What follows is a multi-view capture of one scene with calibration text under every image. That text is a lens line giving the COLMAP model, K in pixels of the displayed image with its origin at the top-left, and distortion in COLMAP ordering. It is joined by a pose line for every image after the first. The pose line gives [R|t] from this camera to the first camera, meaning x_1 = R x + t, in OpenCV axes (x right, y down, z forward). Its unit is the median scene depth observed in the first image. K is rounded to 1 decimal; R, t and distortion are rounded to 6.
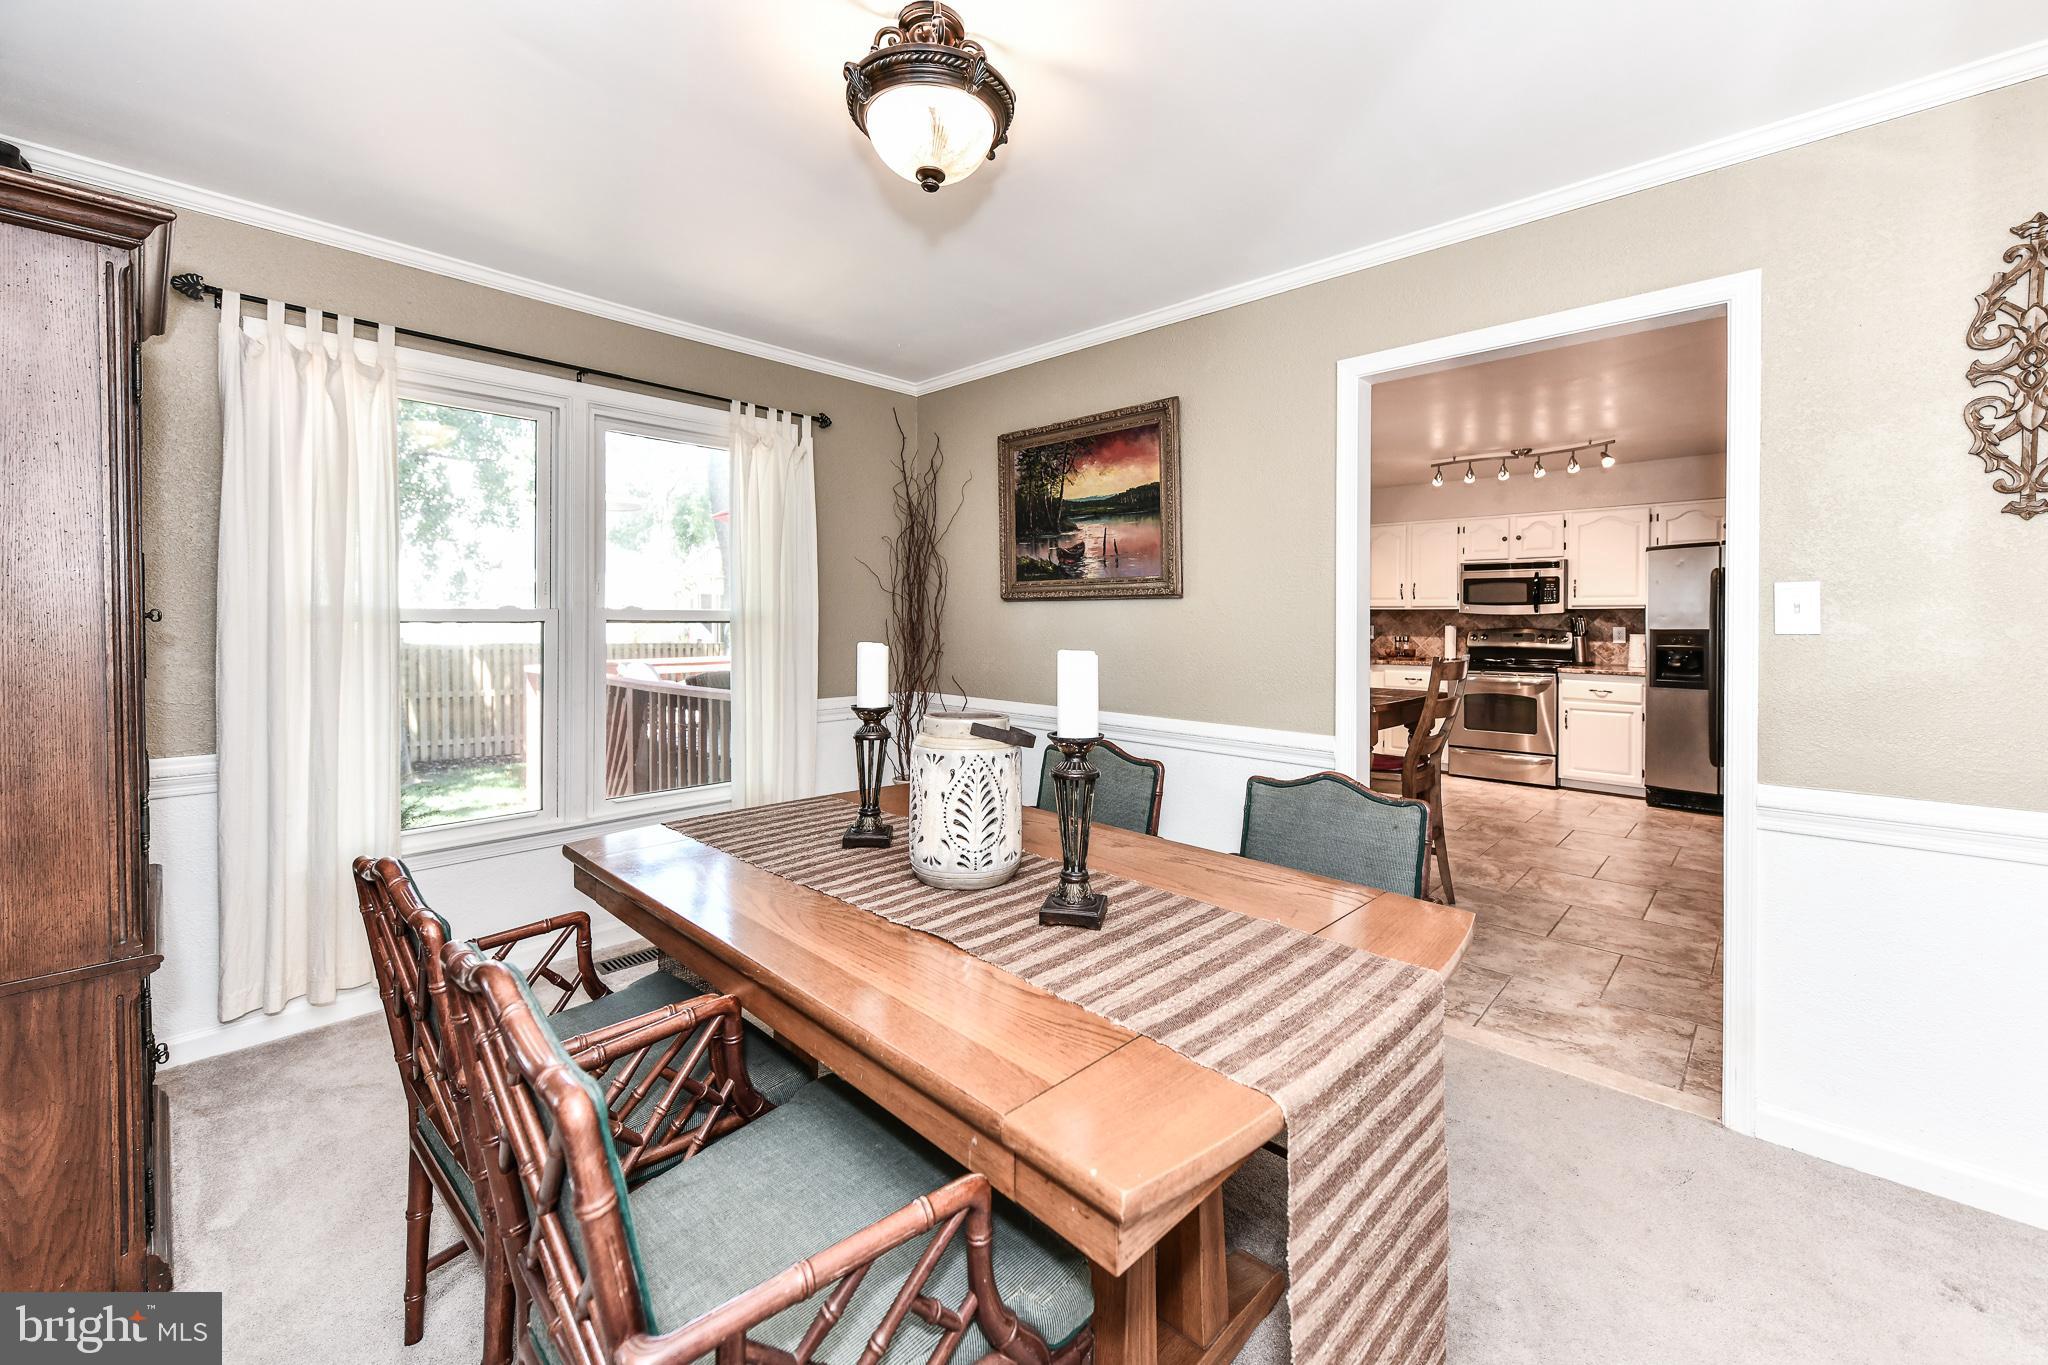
lens RADIAL K [[817.6, 0, 1045.7], [0, 817.6, 618.1], [0, 0, 1]] dist [0.001226, -0.000415]
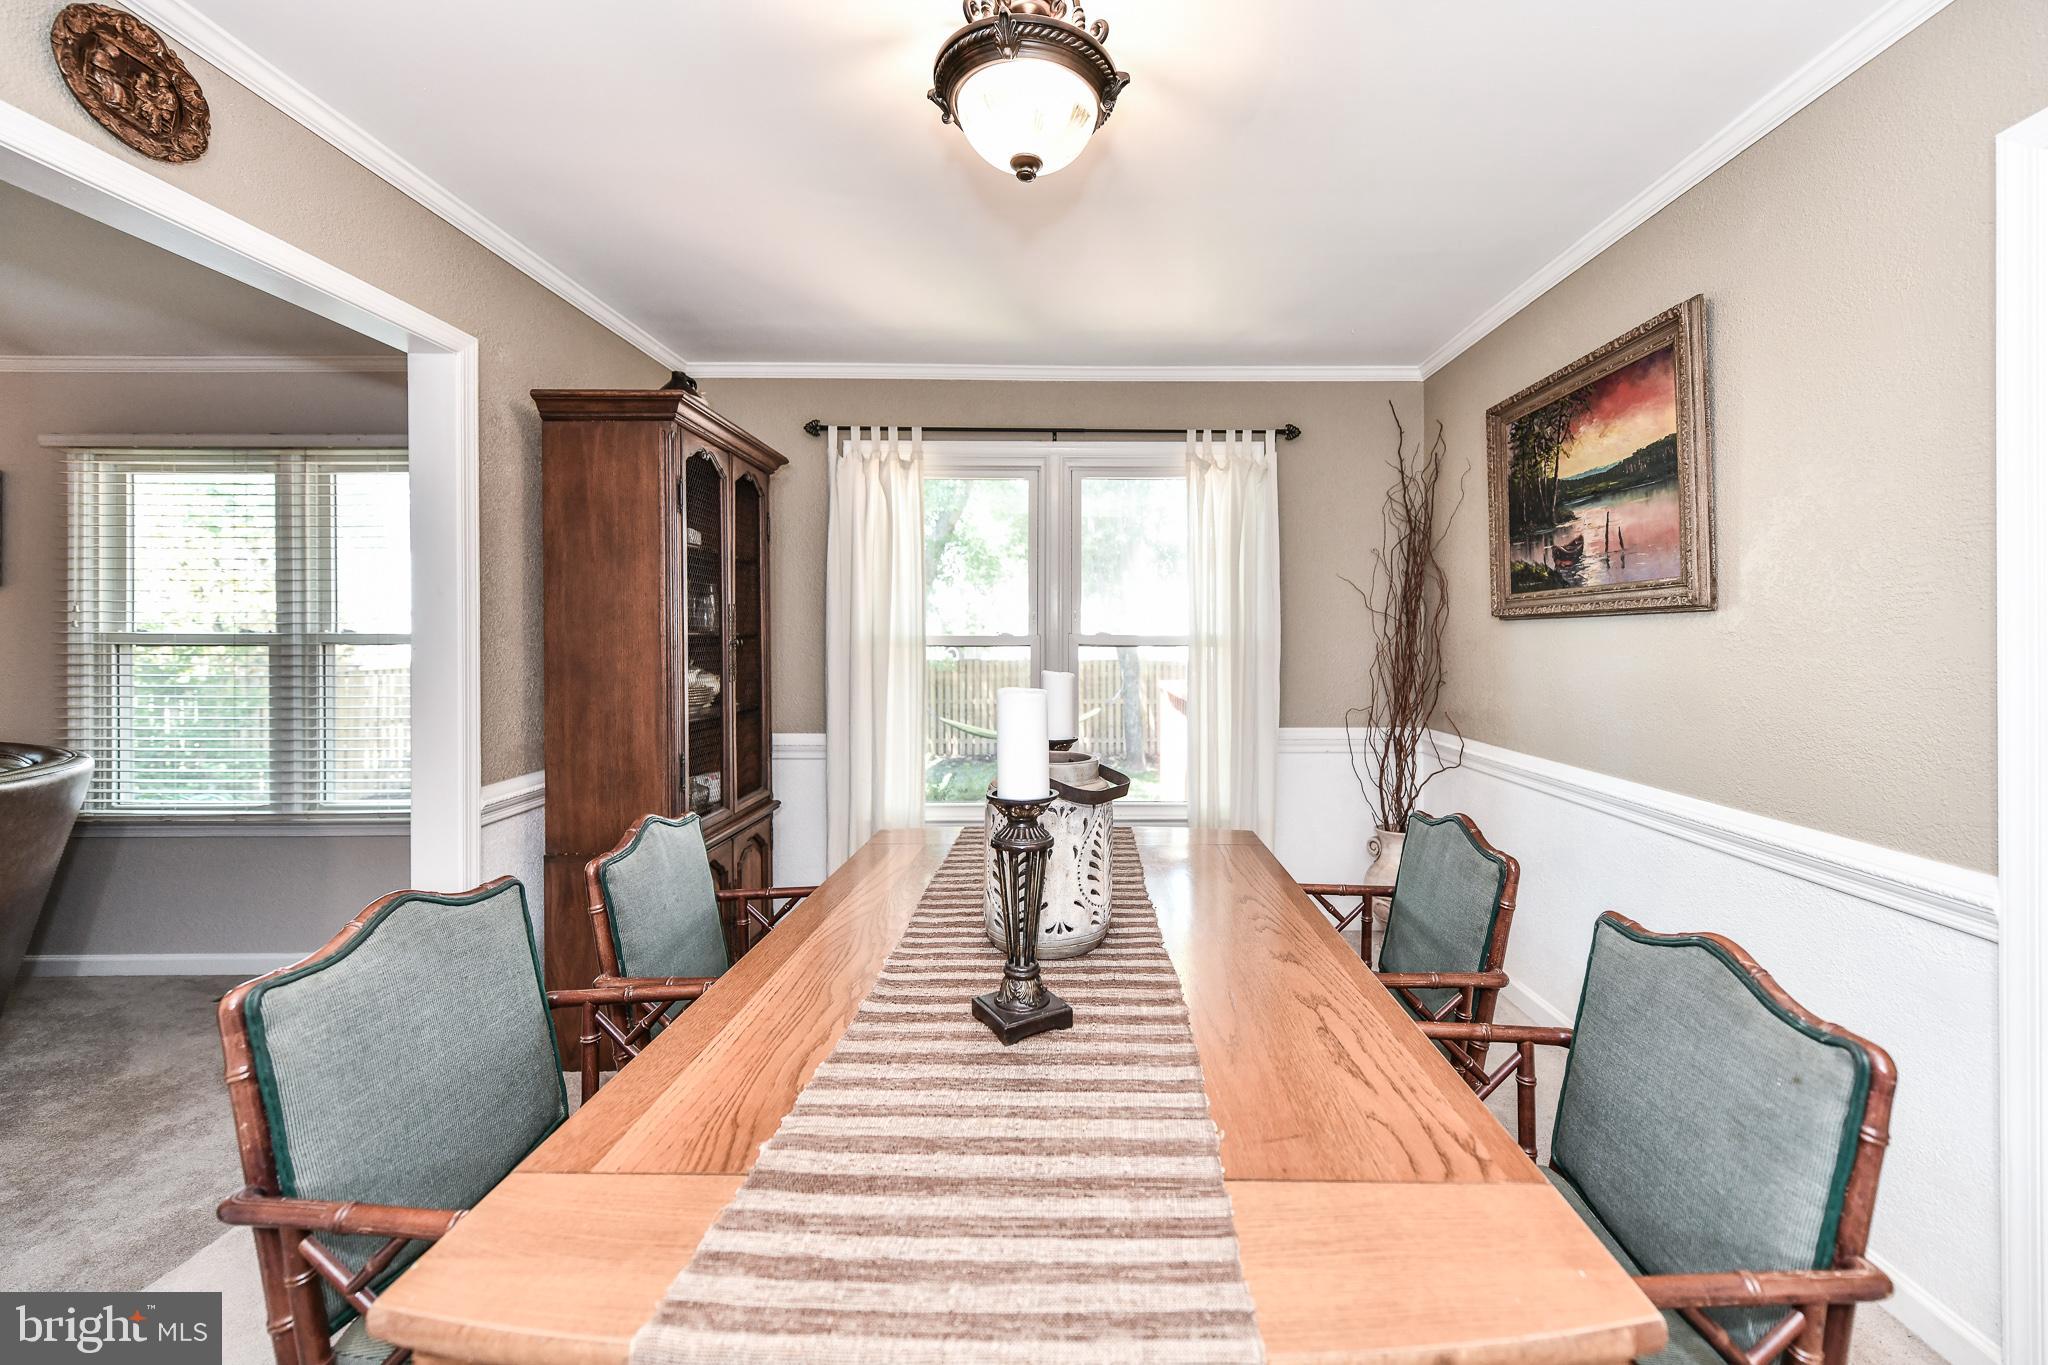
lens RADIAL K [[817.6, 0, 1078.6], [0, 817.6, 632.1], [0, 0, 1]] dist [0.001226, -0.000415]
pose [[0.689074, -0.009457, -0.724629, 0.266526], [0.003663, 0.999948, -0.009567, -0.003368], [0.724682, 0.003939, 0.689073, 0.195923]]
